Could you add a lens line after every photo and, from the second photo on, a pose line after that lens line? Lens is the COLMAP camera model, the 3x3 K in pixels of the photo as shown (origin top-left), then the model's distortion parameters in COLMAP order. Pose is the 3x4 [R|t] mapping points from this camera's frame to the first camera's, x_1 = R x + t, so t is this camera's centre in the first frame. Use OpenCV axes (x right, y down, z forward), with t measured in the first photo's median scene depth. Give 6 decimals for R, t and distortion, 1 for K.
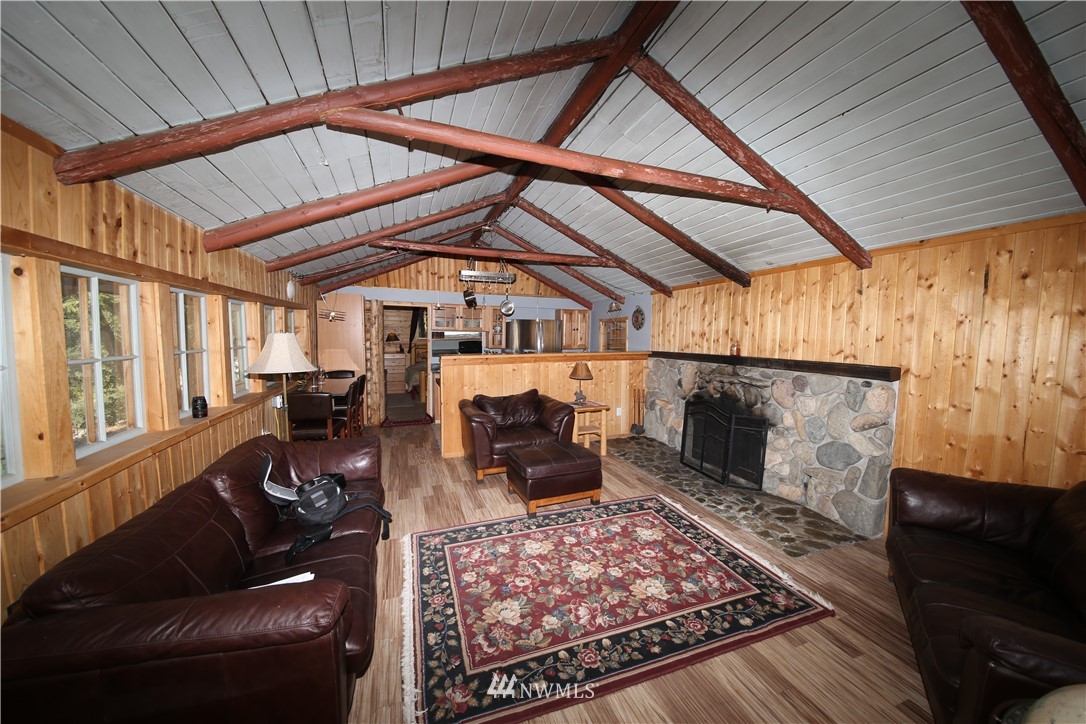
lens RADIAL K [[381.5, 0, 537.3], [0, 381.5, 360.4], [0, 0, 1]] dist [-0.014084, -0.000735]
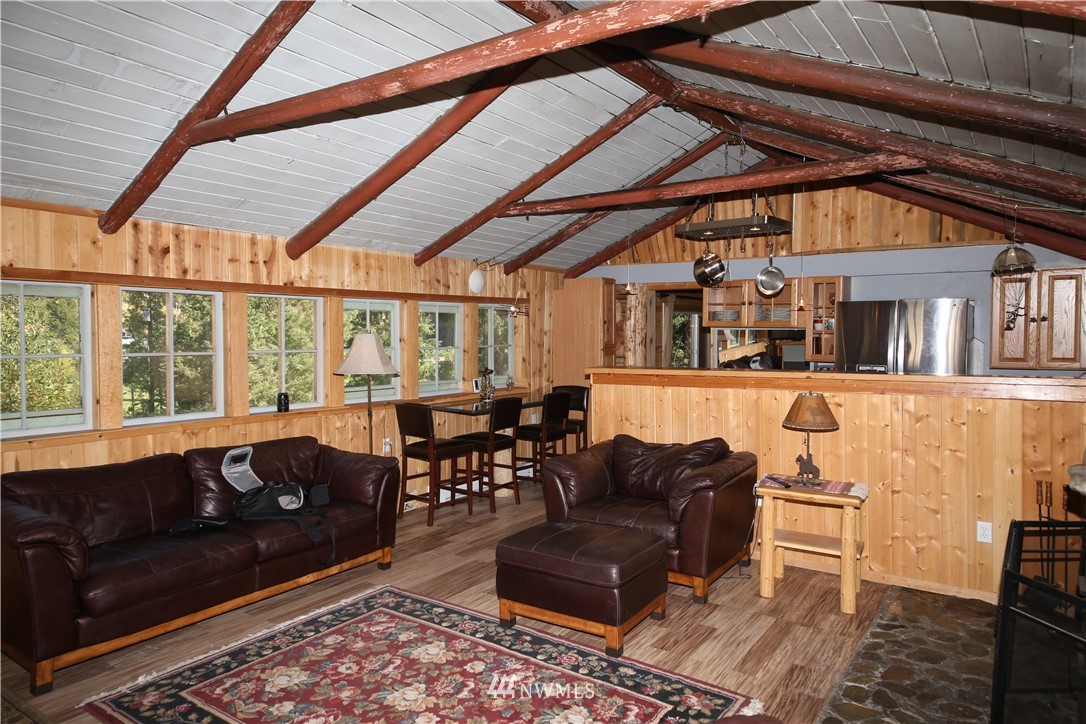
lens RADIAL K [[698.7, 0, 540.7], [0, 698.7, 361.0], [0, 0, 1]] dist [0.062749, -0.027379]
pose [[0.571525, 0.026402, -0.820160, 1.212260], [-0.054174, 0.998516, -0.005607, -0.023571], [0.818794, 0.047636, 0.572107, 0.463028]]
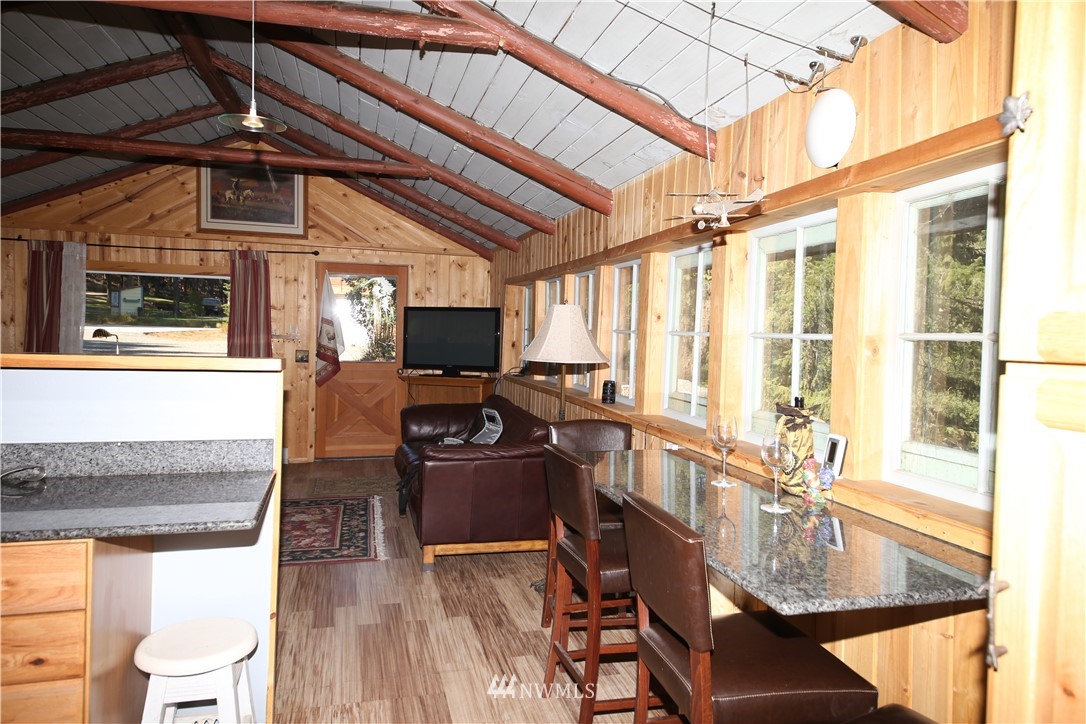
lens RADIAL K [[698.7, 0, 544.8], [0, 698.7, 359.3], [0, 0, 1]] dist [0.062749, -0.027379]
pose [[-0.996652, -0.036668, 0.073075, -0.892668], [-0.028161, 0.993055, 0.114227, -0.146593], [-0.076756, 0.111787, -0.990763, 2.748649]]
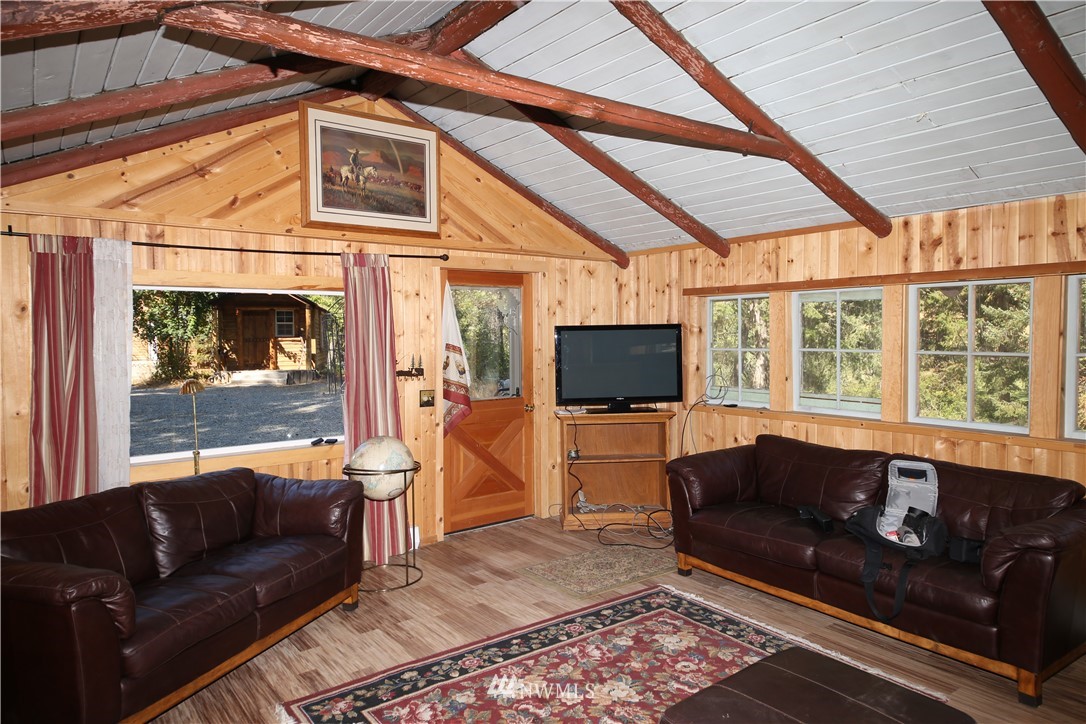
lens RADIAL K [[698.7, 0, 538.8], [0, 698.7, 356.6], [0, 0, 1]] dist [0.062749, -0.027379]
pose [[-0.957101, 0.011080, -0.289544, 0.592034], [-0.018855, 0.994769, 0.100395, -0.142325], [0.289142, 0.101547, -0.951885, 2.044936]]
